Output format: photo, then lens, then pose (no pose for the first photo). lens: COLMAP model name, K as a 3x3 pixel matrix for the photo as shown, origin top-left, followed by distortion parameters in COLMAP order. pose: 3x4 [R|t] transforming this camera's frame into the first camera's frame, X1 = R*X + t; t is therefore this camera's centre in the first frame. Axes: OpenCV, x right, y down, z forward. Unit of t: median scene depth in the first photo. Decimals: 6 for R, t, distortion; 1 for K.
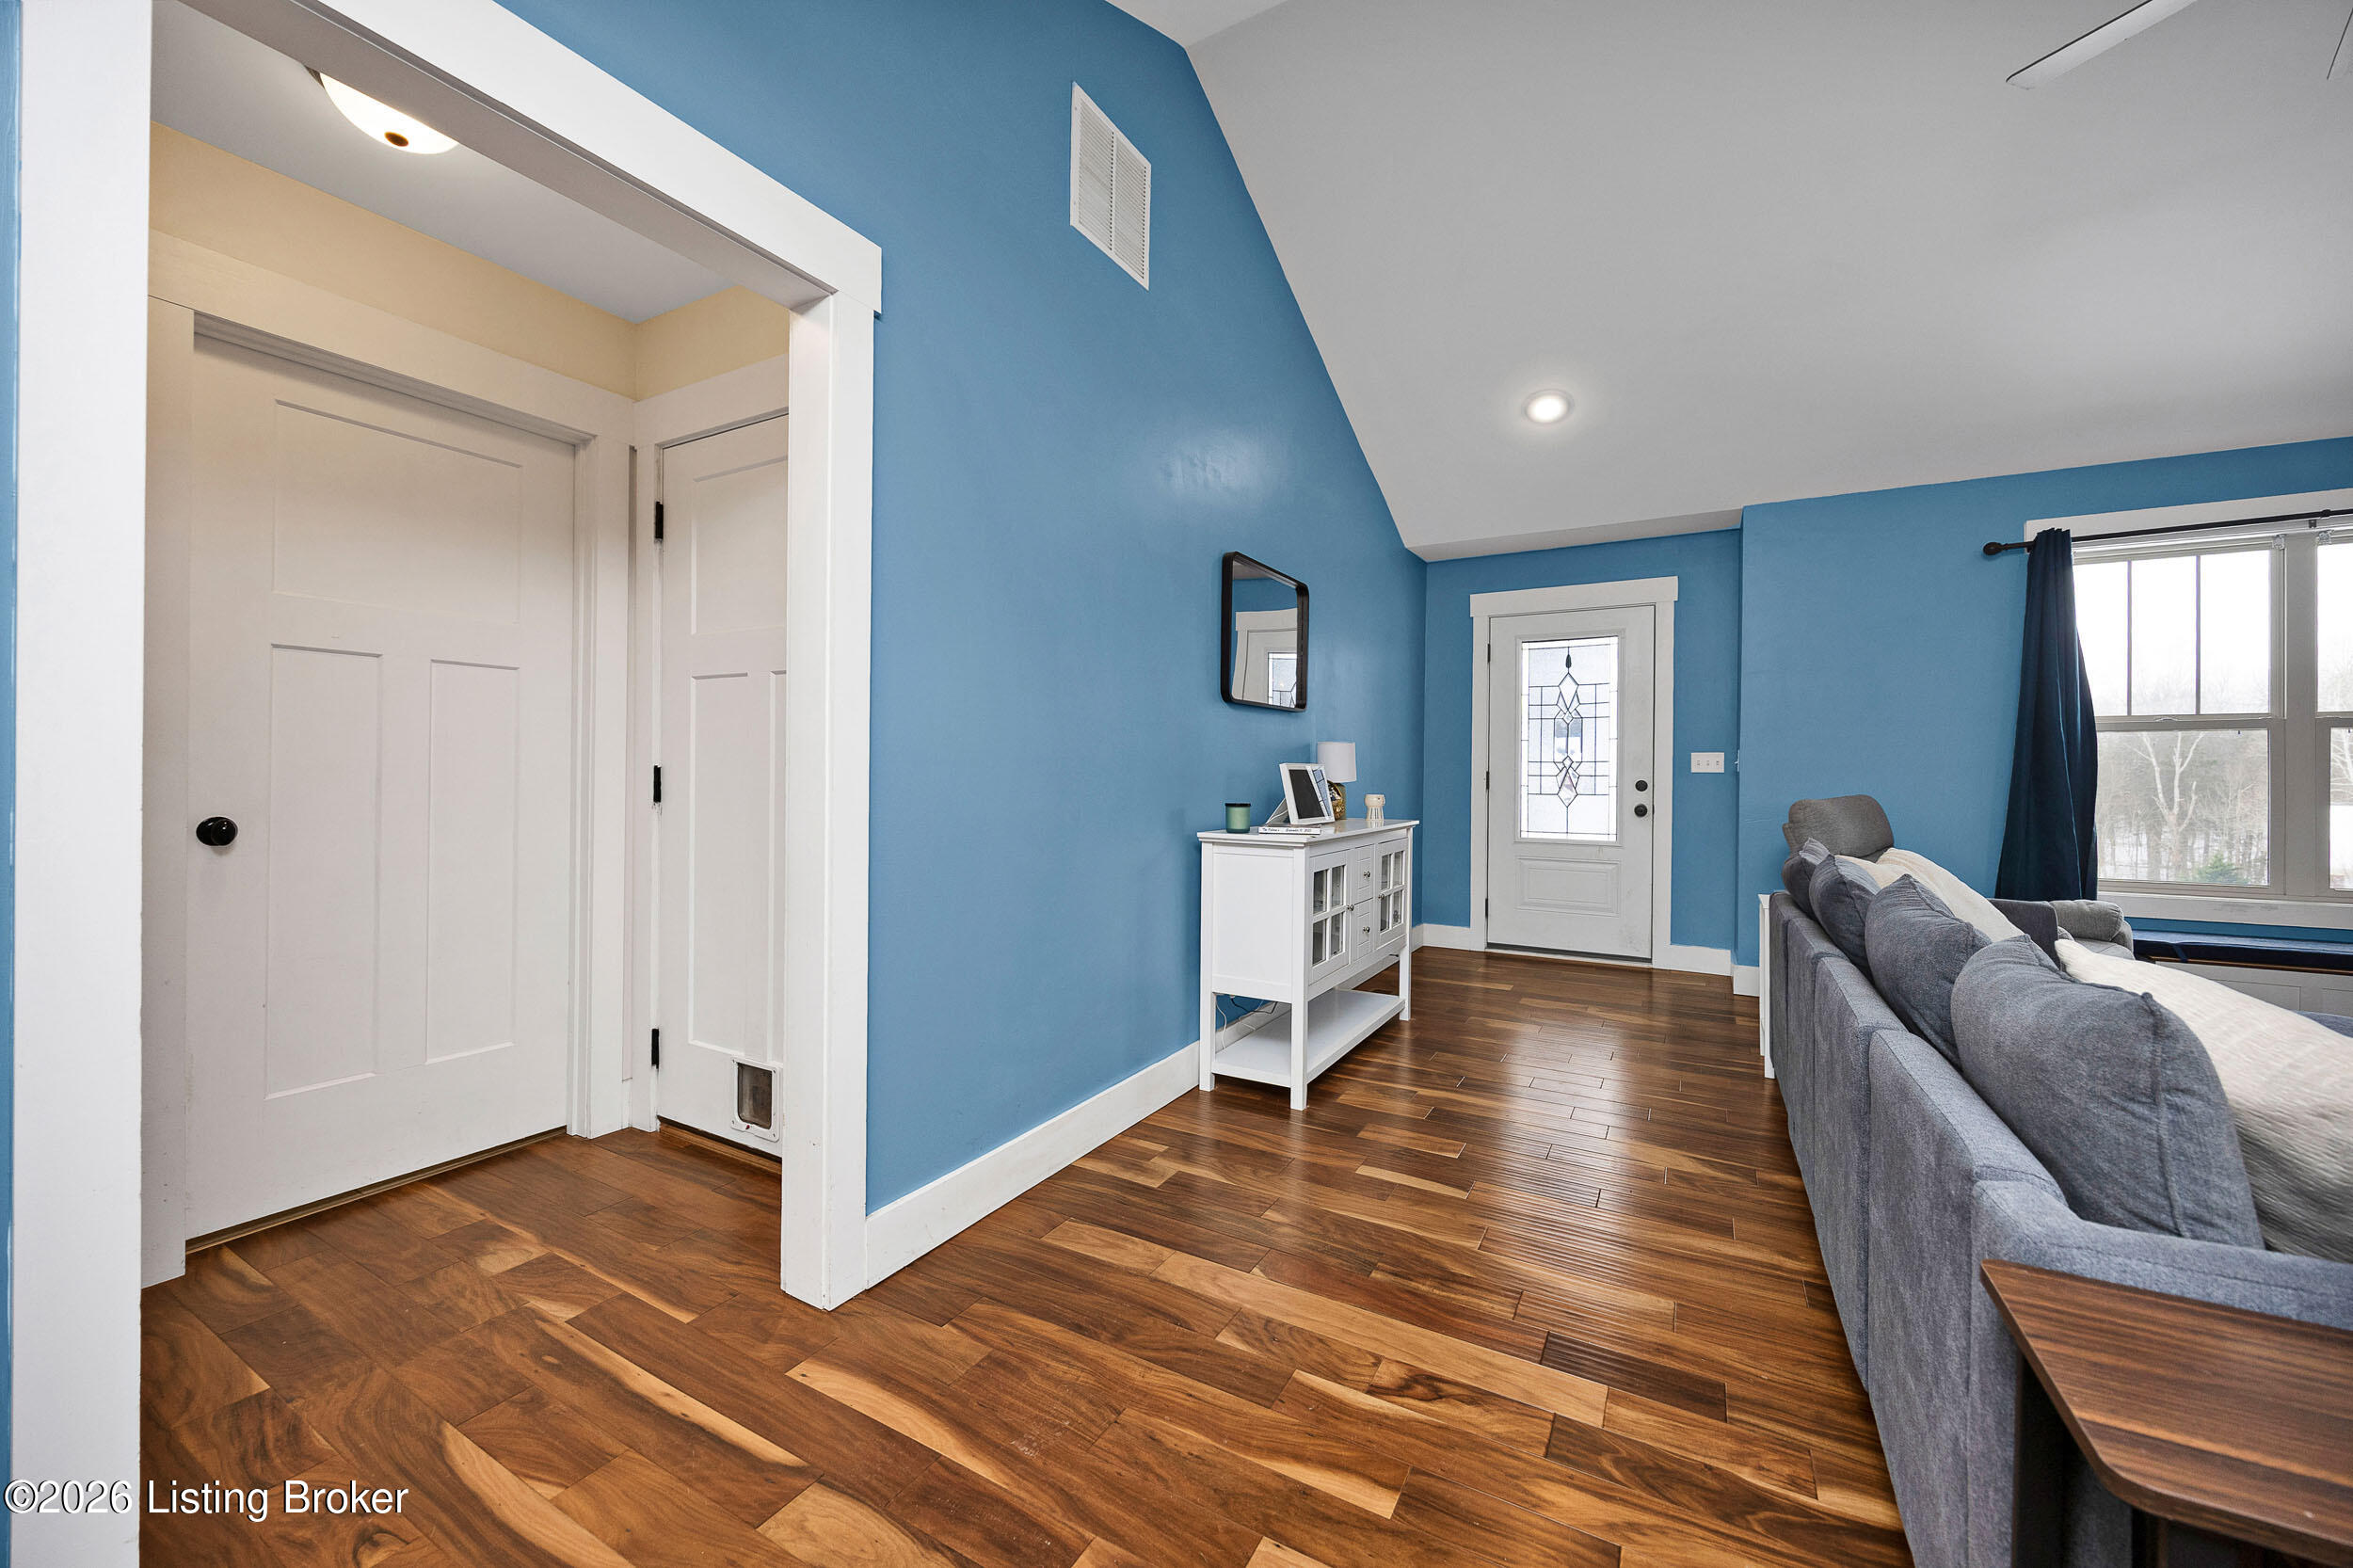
lens RADIAL K [[902.9, 0, 1184.3], [0, 902.9, 774.8], [0, 0, 1]] dist [-0.001418, 0.000038]
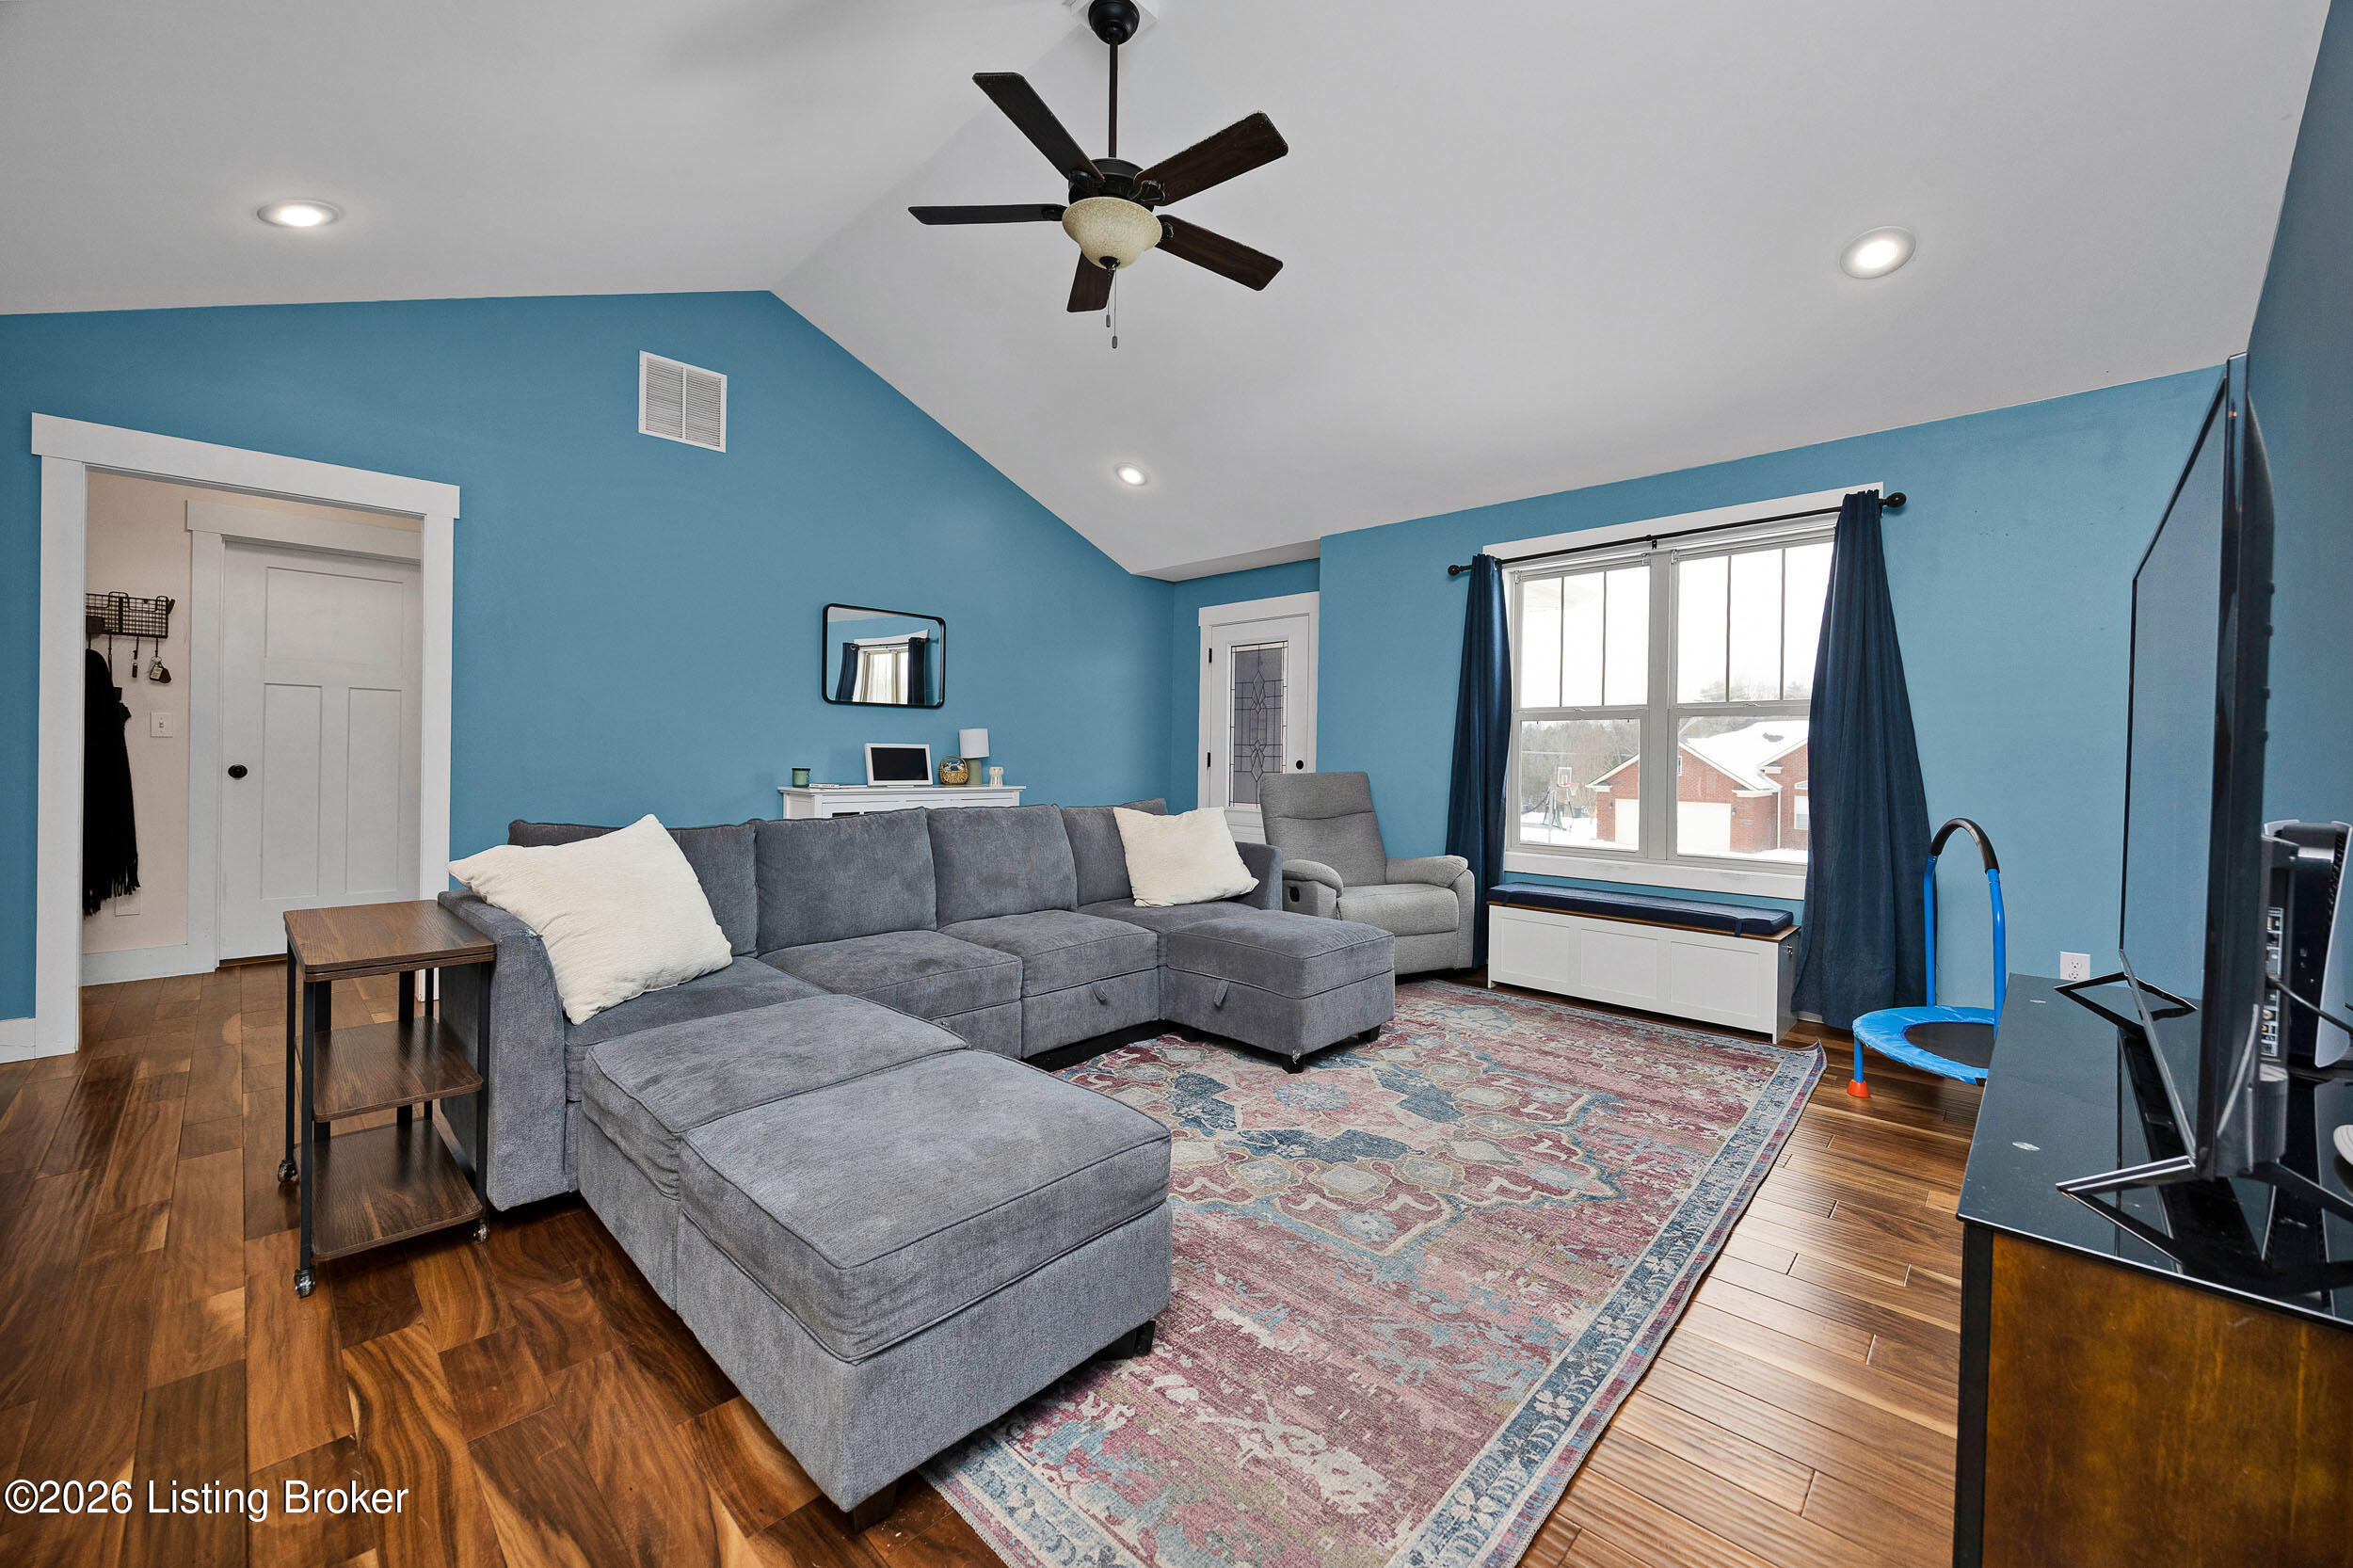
lens RADIAL K [[905.1, 0, 1183.1], [0, 905.1, 758.0], [0, 0, 1]] dist [-0.007682, 0.000260]
pose [[0.970237, 0.007847, -0.242029, 0.869521], [-0.008336, 0.999965, -0.000998, 0.008025], [0.242013, 0.002986, 0.970269, -0.287118]]
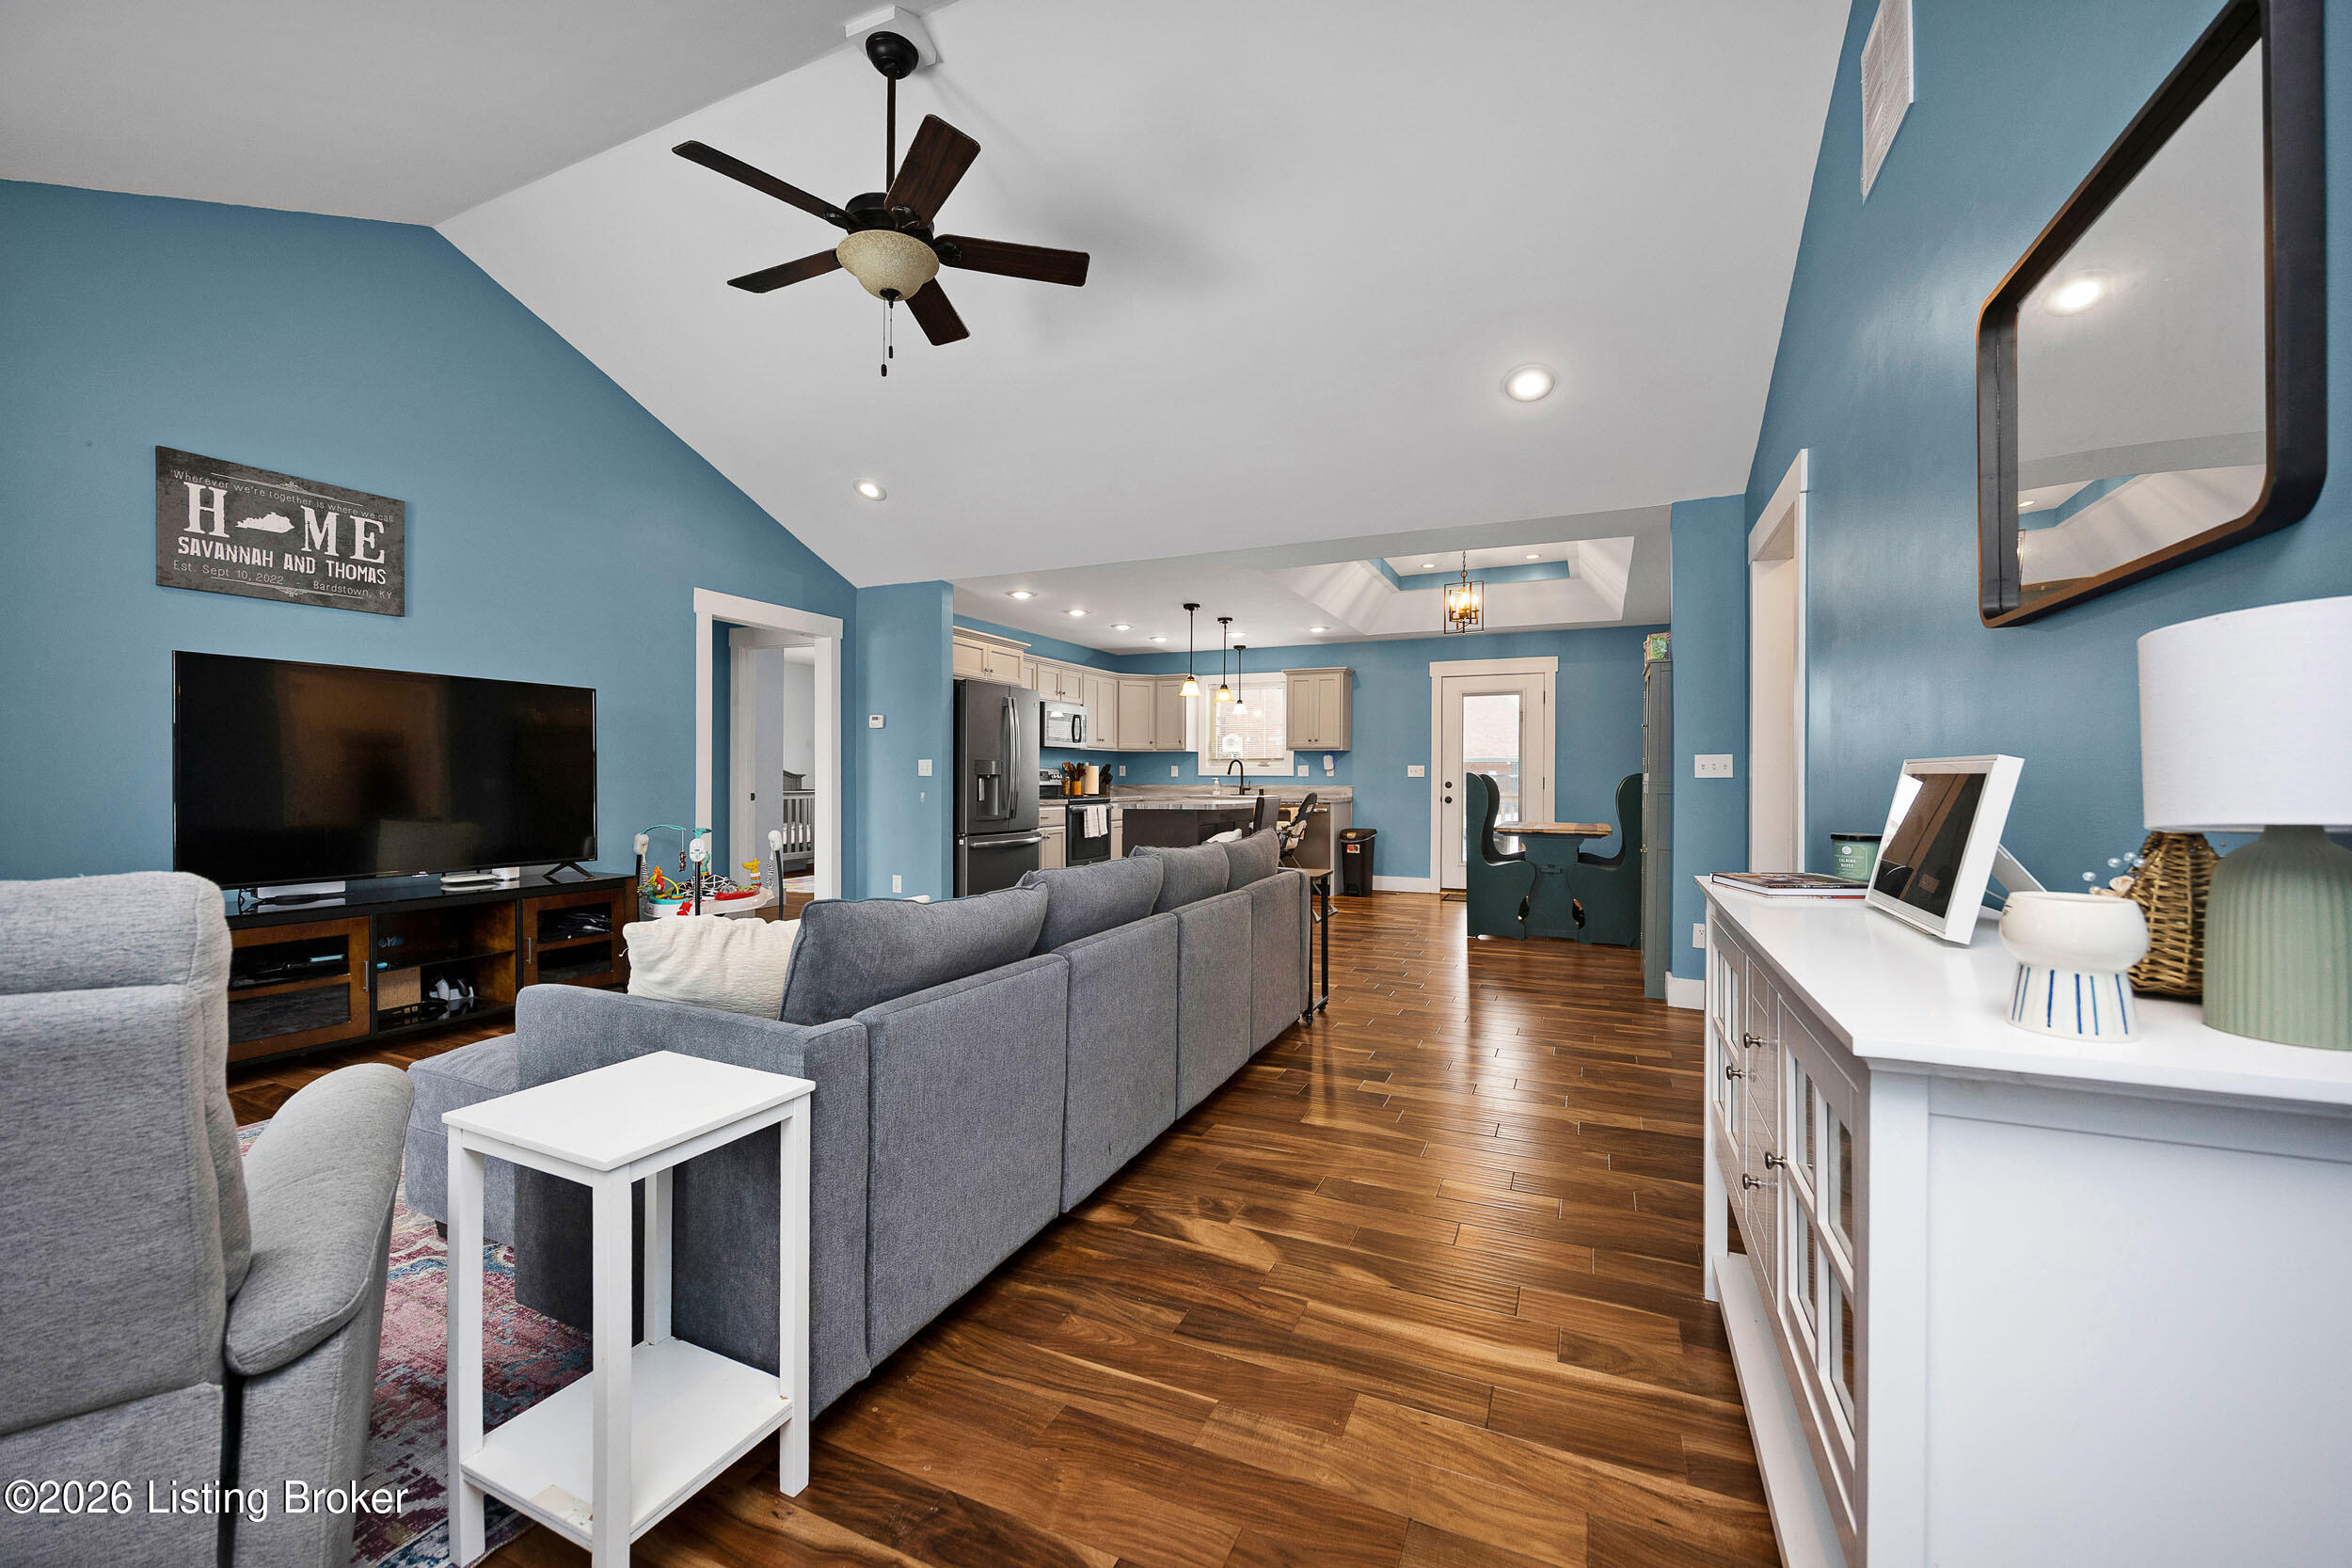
lens RADIAL K [[902.5, 0, 1183.8], [0, 902.5, 774.8], [0, 0, 1]] dist [-0.001418, 0.000038]
pose [[-0.995557, -0.010977, -0.093517, 0.436805], [-0.011044, 0.999939, 0.000205, 0.000357], [0.093509, 0.001237, -0.995618, 1.237825]]
